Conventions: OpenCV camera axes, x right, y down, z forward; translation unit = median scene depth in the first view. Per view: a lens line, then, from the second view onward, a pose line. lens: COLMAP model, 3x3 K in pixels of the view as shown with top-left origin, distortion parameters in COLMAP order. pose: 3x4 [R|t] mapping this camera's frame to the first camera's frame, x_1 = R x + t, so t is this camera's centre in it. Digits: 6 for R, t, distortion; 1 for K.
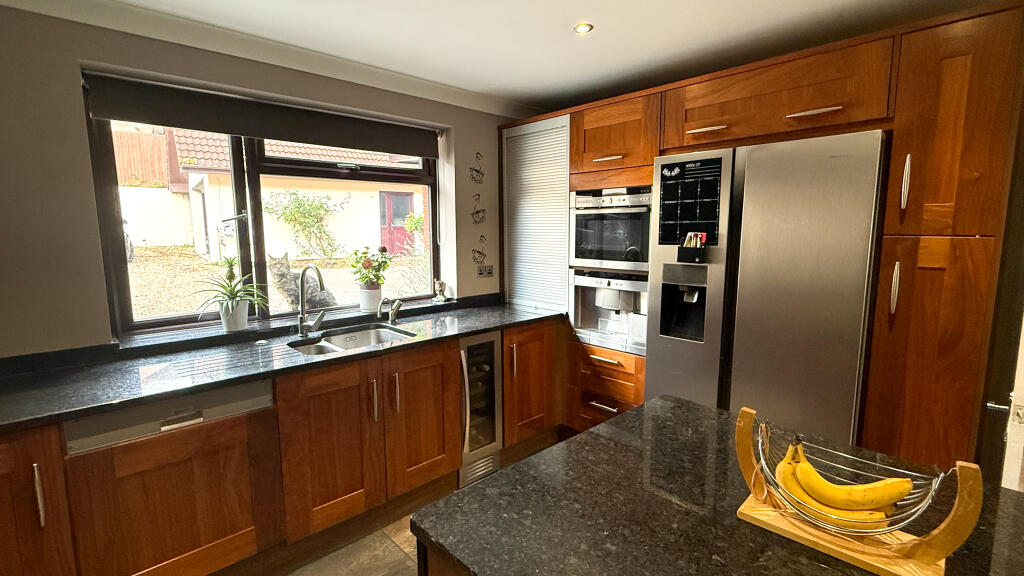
lens RADIAL K [[458.9, 0, 512.0], [0, 458.9, 288.0], [0, 0, 1]] dist [-0.000204, -0.000016]
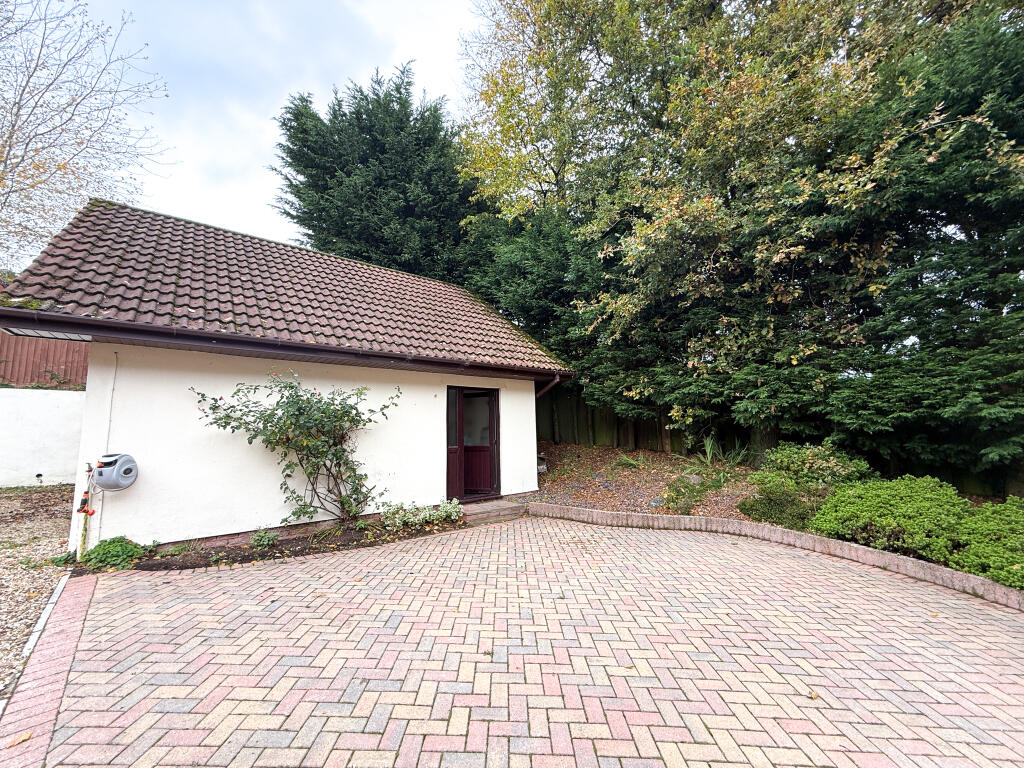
lens RADIAL K [[404.9, 0, 512.0], [0, 404.9, 384.0], [0, 0, 1]] dist [0.001108, -0.000039]
pose [[0.999547, -0.014676, 0.026269, -0.239413], [0.020798, 0.967856, -0.250644, -0.092069], [-0.021746, 0.251077, 0.967723, 0.548909]]
